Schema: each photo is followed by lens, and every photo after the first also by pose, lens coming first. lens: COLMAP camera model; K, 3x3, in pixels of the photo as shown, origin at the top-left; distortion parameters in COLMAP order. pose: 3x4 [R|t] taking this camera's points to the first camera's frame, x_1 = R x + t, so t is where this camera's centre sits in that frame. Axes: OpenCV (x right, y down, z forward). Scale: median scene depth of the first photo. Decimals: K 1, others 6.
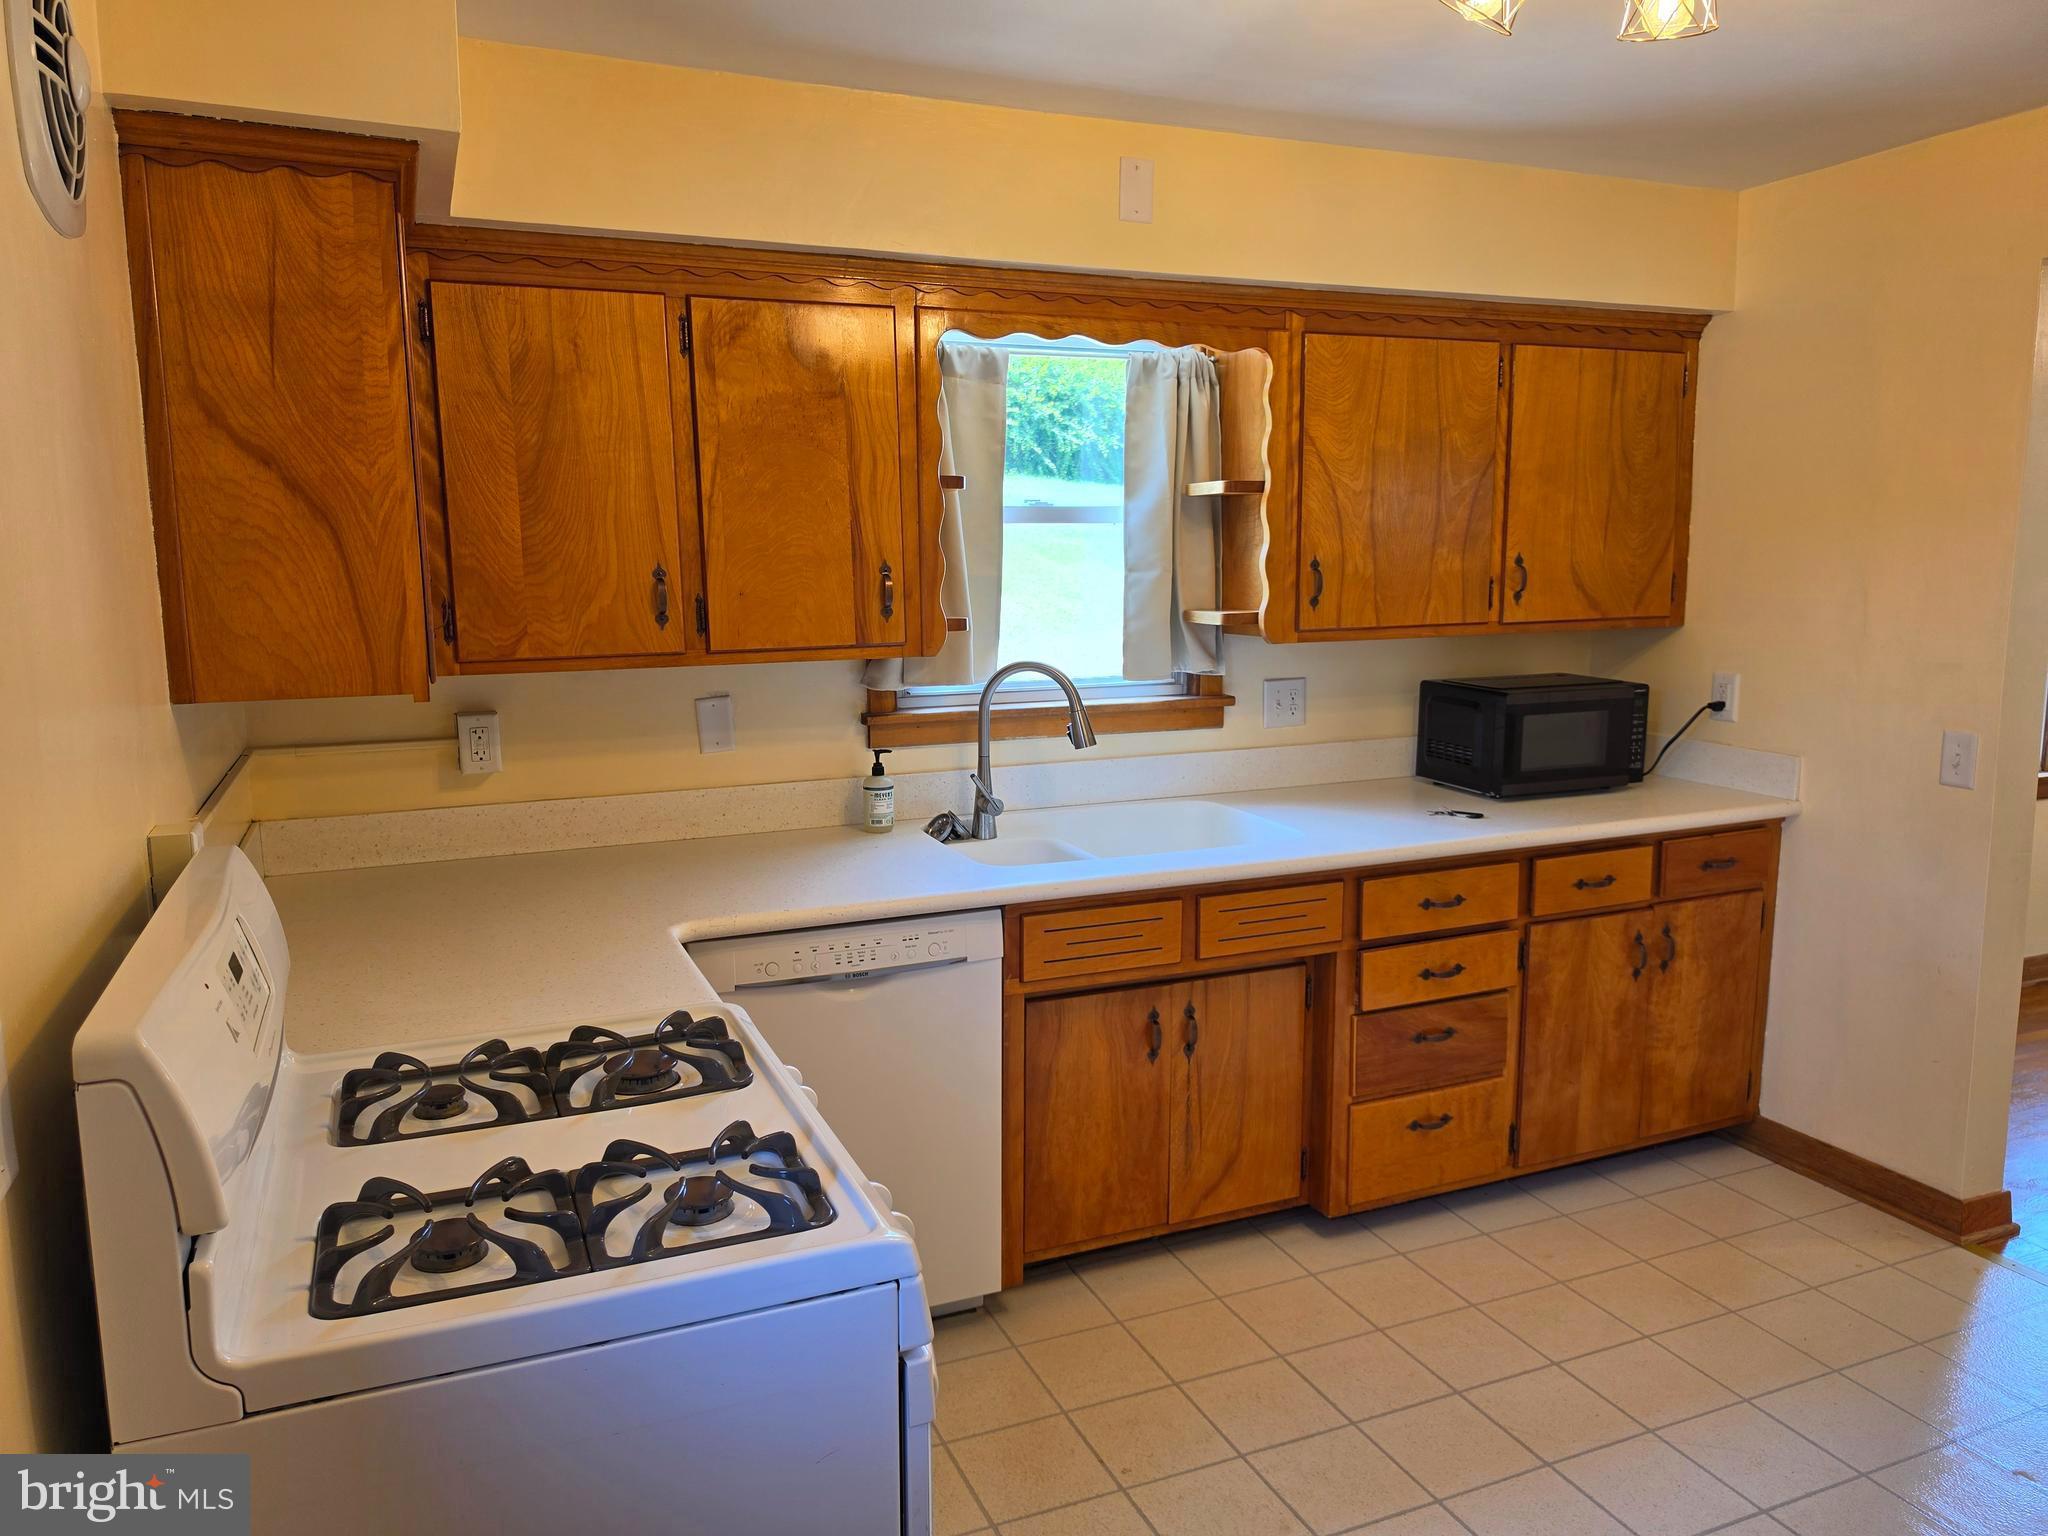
lens RADIAL K [[1441.2, 0, 1022.2], [0, 1441.2, 746.5], [0, 0, 1]] dist [0.101324, -0.166503]
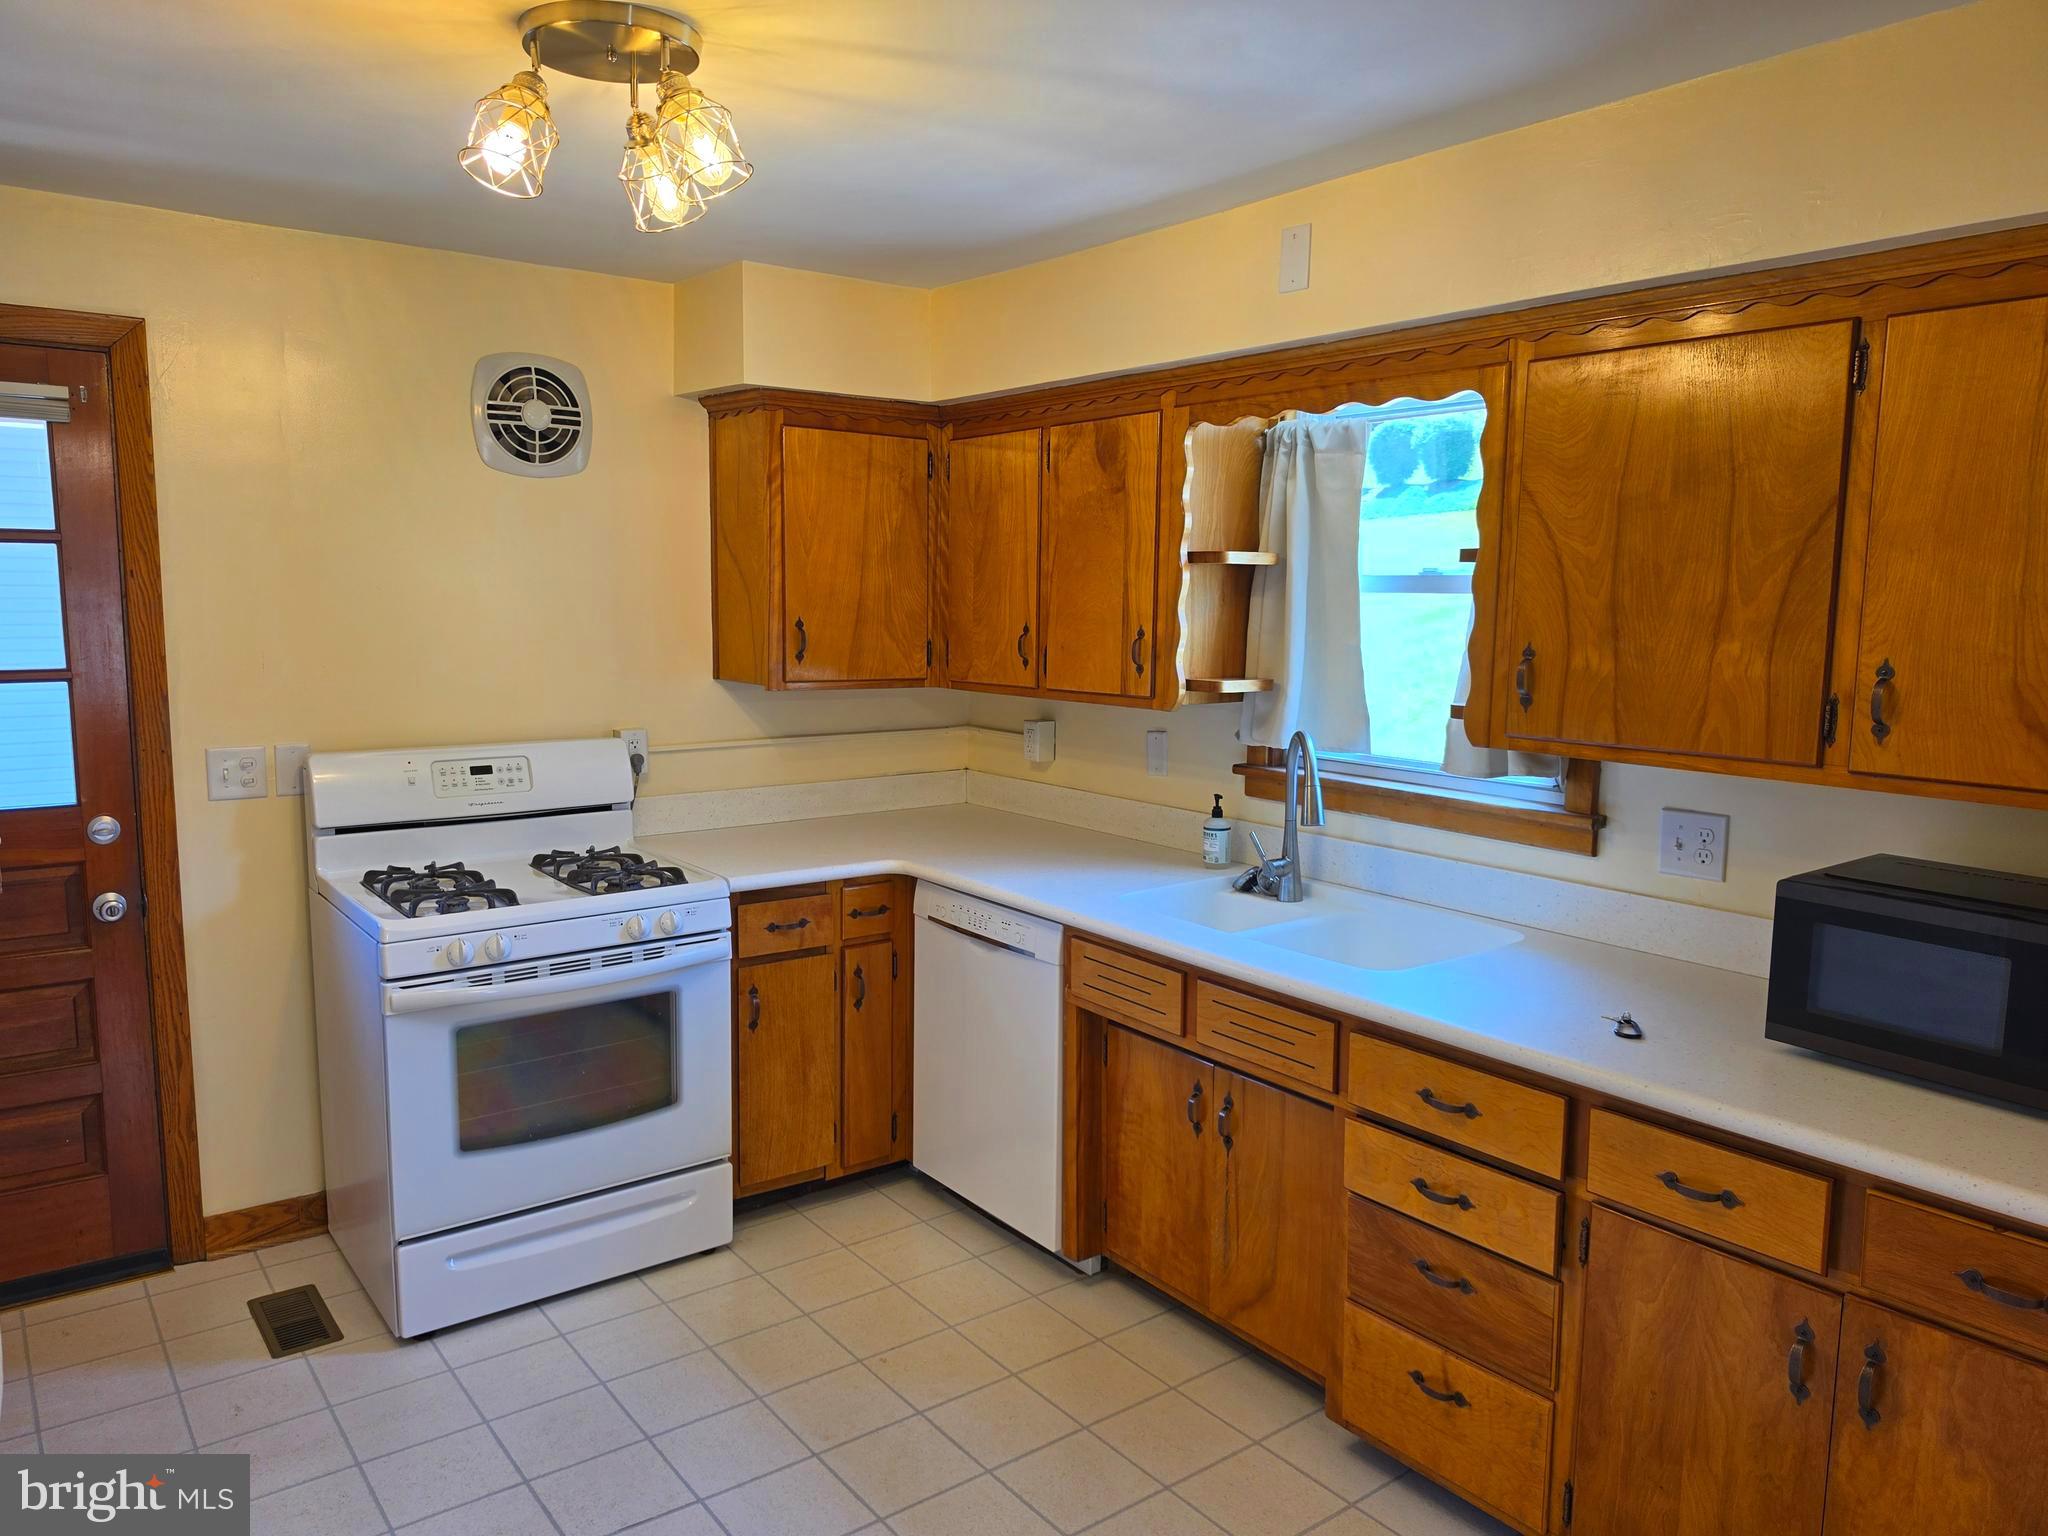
lens RADIAL K [[1407.5, 0, 1022.9], [0, 1407.5, 788.7], [0, 0, 1]] dist [0.103348, -0.173671]
pose [[0.244743, 0.144668, -0.958735, 0.911133], [-0.156444, 0.981742, 0.108203, -0.098233], [0.956884, 0.123506, 0.262907, 0.565836]]
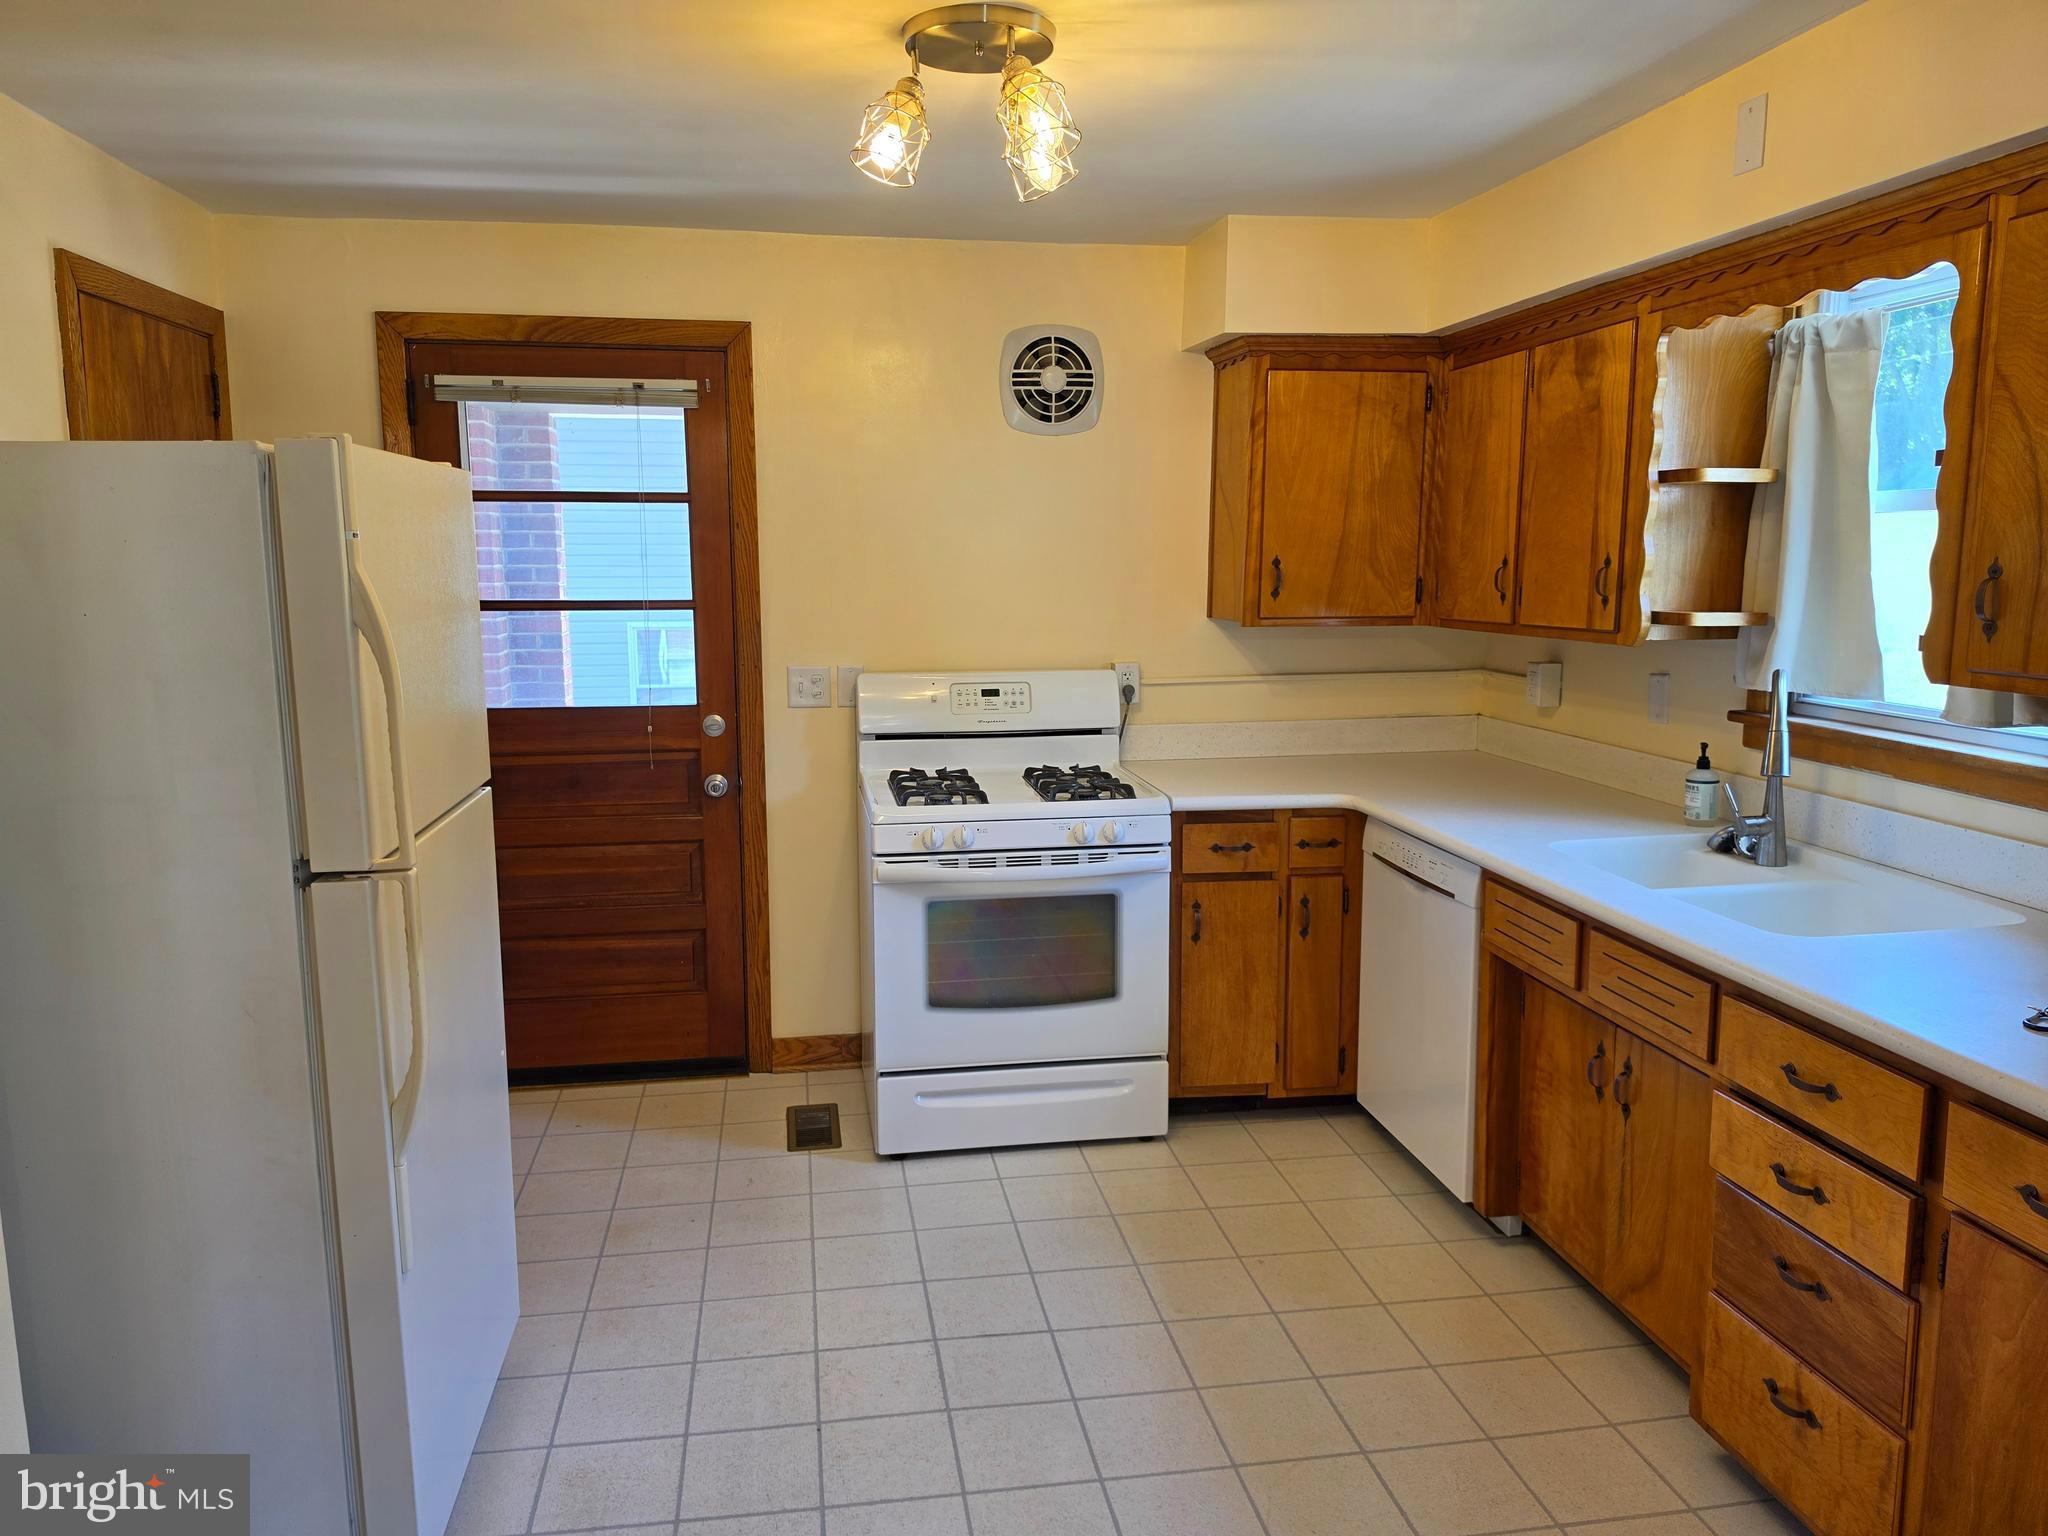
lens RADIAL K [[1417.6, 0, 1013.6], [0, 1417.6, 773.7], [0, 0, 1]] dist [0.072225, -0.093398]
pose [[-0.245684, 0.156245, -0.956675, 0.972234], [-0.136868, 0.971445, 0.193807, -0.105700], [0.959639, 0.178553, -0.217284, 0.759136]]
